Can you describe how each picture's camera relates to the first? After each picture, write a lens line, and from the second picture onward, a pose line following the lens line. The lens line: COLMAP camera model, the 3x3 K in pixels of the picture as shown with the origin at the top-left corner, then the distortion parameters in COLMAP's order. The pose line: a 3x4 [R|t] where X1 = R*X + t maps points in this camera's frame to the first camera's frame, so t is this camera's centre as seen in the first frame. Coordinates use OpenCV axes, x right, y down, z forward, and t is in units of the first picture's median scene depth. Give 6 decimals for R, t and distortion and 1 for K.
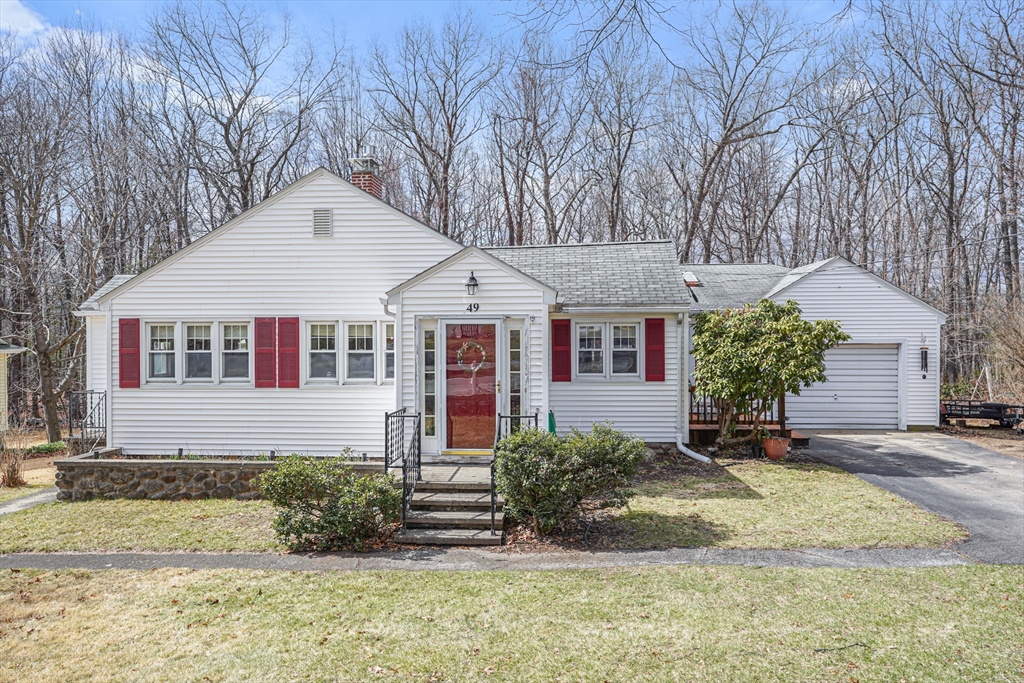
lens RADIAL K [[734.1, 0, 519.5], [0, 734.1, 339.0], [0, 0, 1]] dist [0.022879, -0.008558]
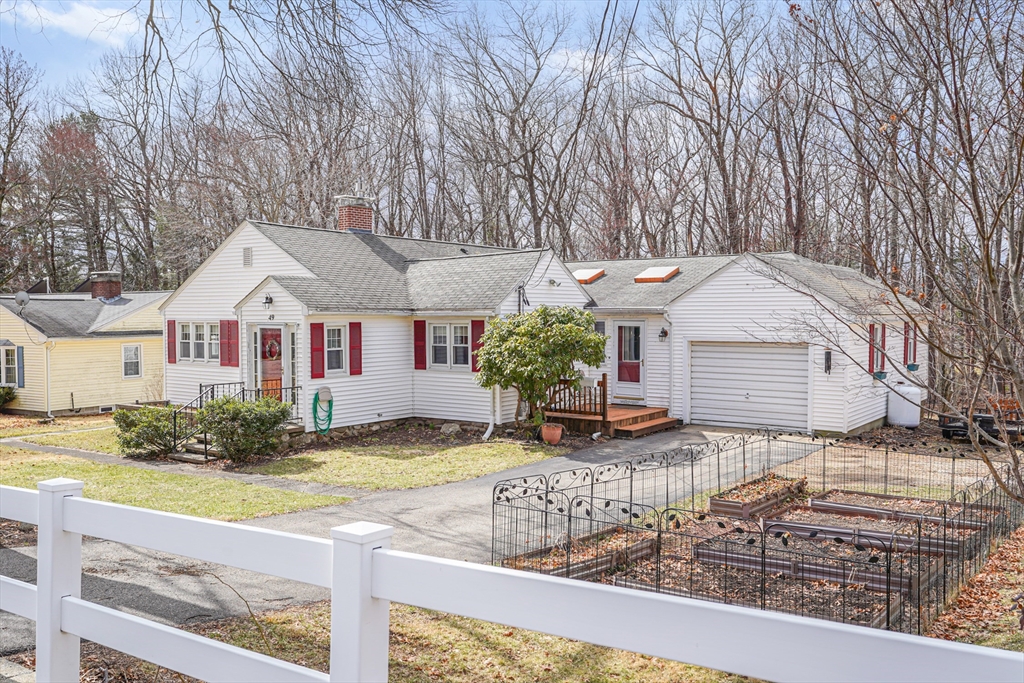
lens RADIAL K [[860.8, 0, 511.8], [0, 860.8, 341.2], [0, 0, 1]] dist [0.018632, -0.000130]
pose [[0.842865, 0.018385, -0.537811, 1.118616], [-0.000829, 0.999459, 0.032867, -0.045226], [0.538125, -0.027257, 0.842424, -0.189118]]
